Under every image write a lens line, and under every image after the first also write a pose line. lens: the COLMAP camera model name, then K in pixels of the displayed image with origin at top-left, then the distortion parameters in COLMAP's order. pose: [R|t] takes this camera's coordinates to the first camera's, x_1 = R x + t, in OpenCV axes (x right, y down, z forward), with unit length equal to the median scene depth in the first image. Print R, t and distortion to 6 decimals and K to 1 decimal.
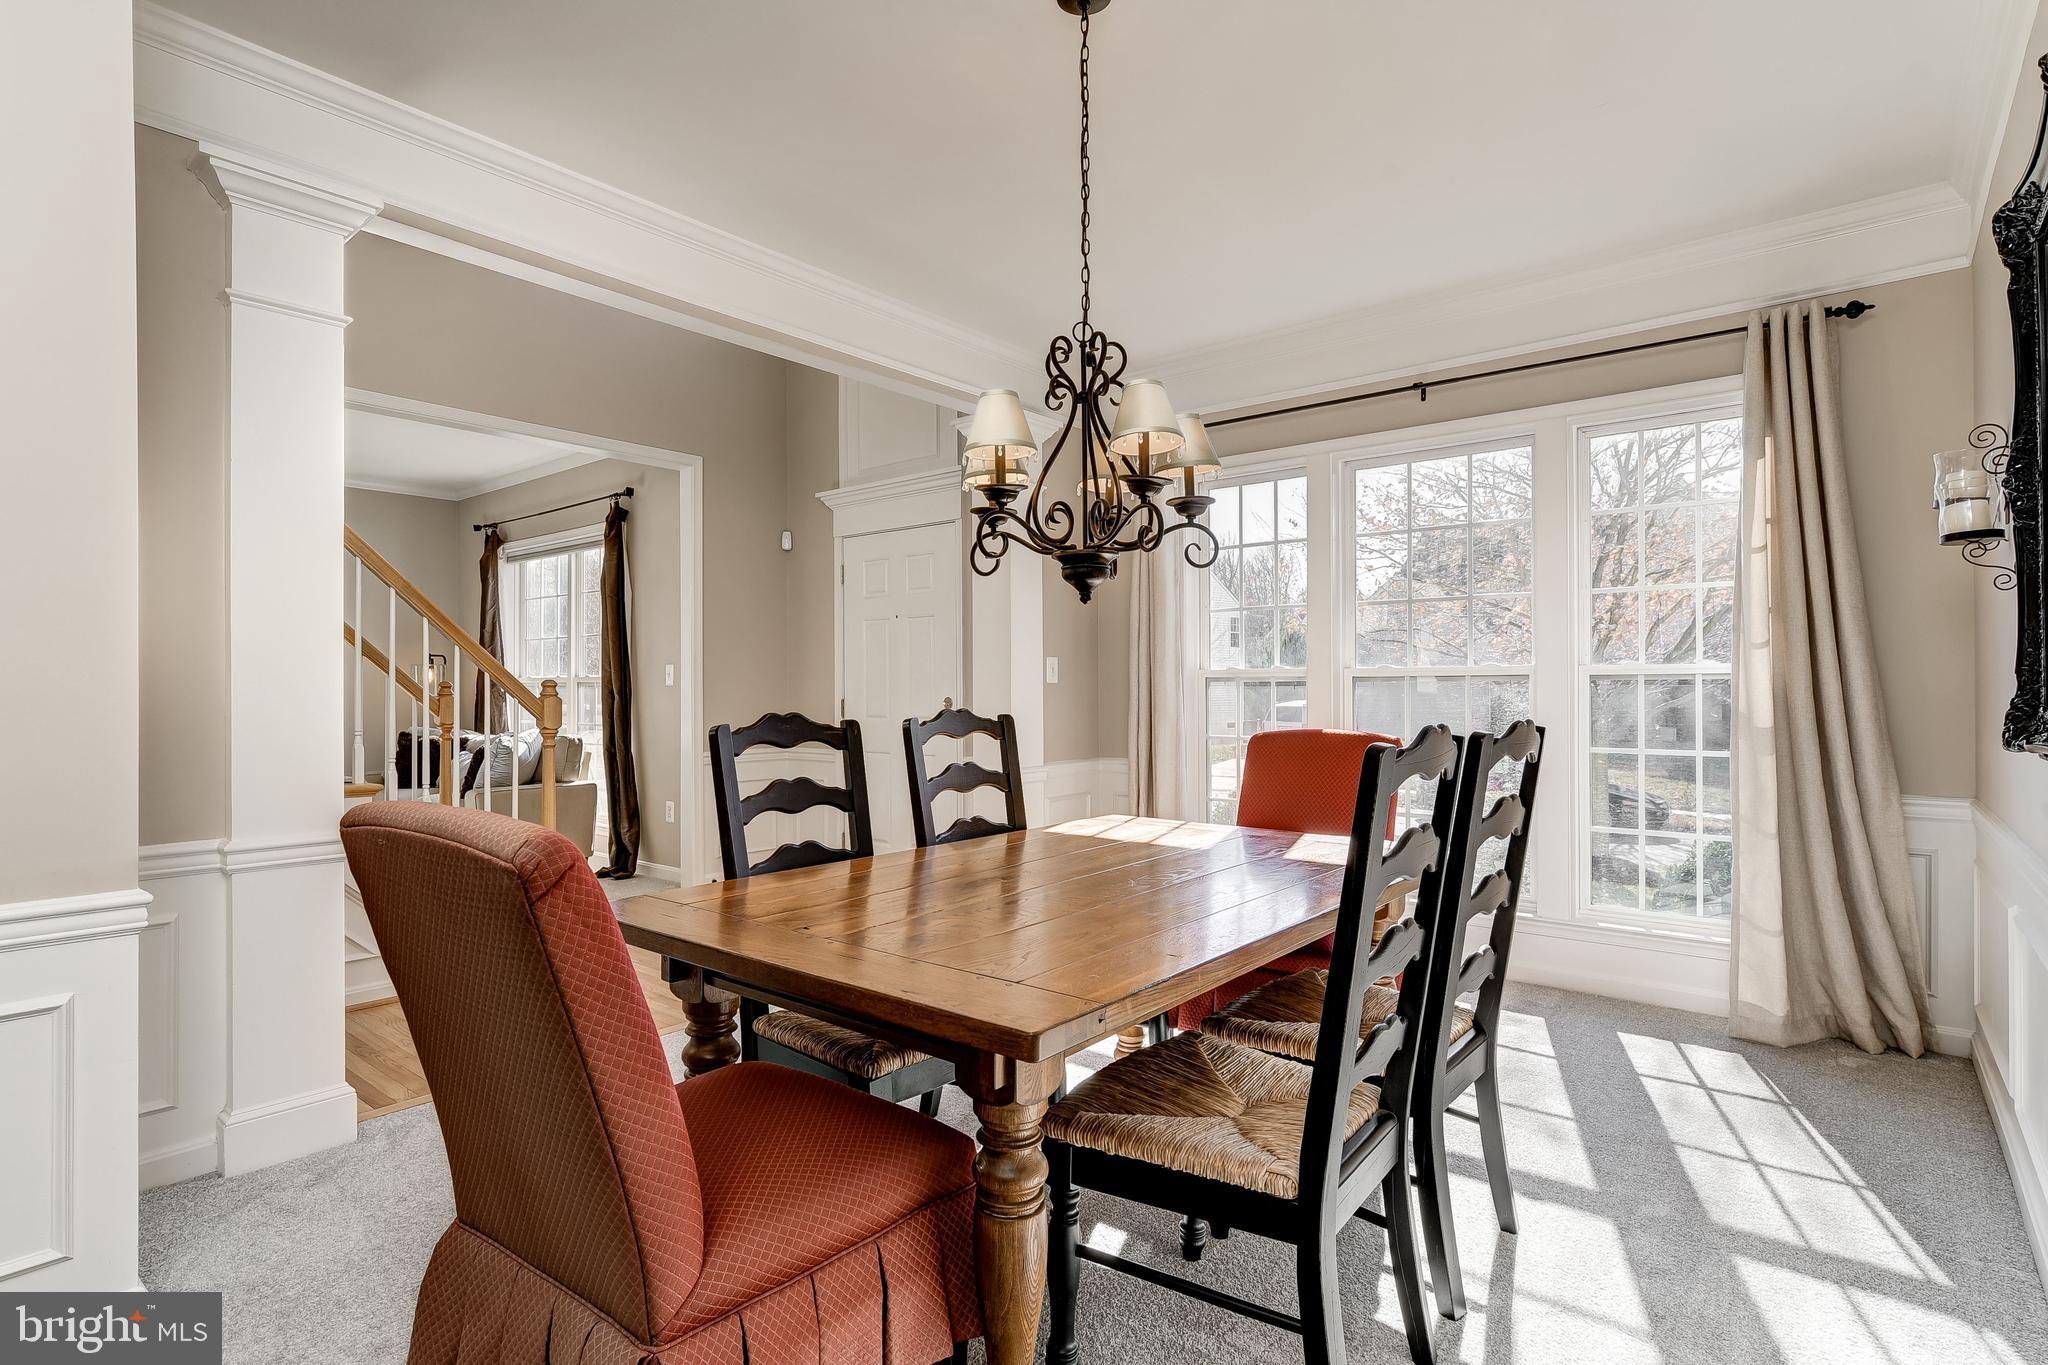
lens RADIAL K [[1025.8, 0, 1027.1], [0, 1025.8, 681.7], [0, 0, 1]] dist [-0.009654, 0.004163]
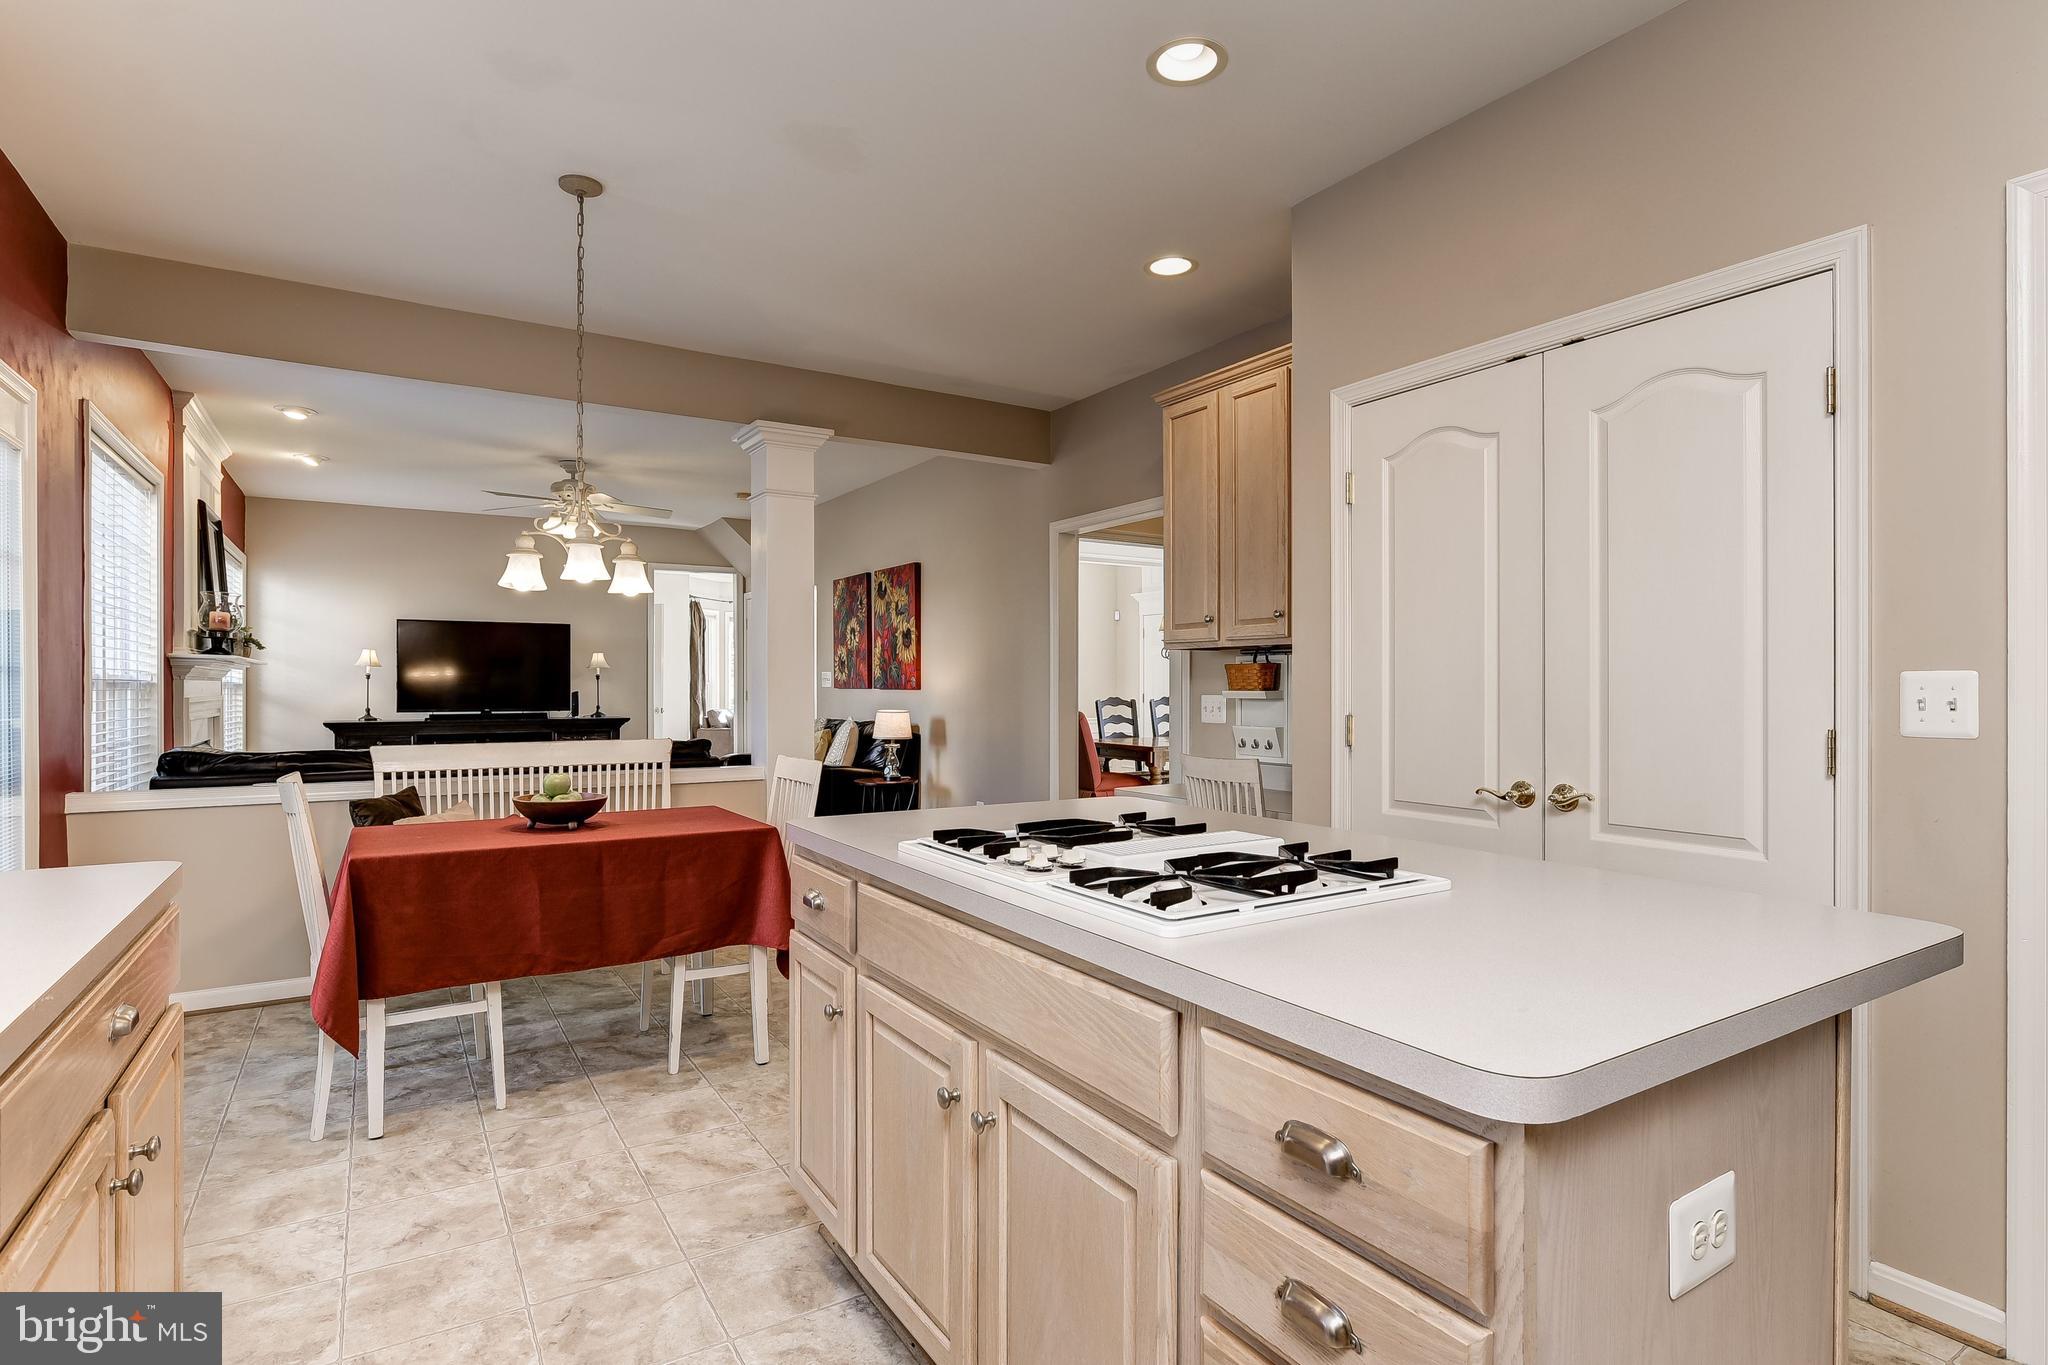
lens RADIAL K [[1025.8, 0, 1027.1], [0, 1025.8, 684.3], [0, 0, 1]] dist [-0.009654, 0.004163]
pose [[0.949355, 0.004432, -0.314174, 0.596683], [-0.004333, 0.999990, 0.001013, -0.016441], [0.314175, 0.000399, 0.949365, -2.493760]]
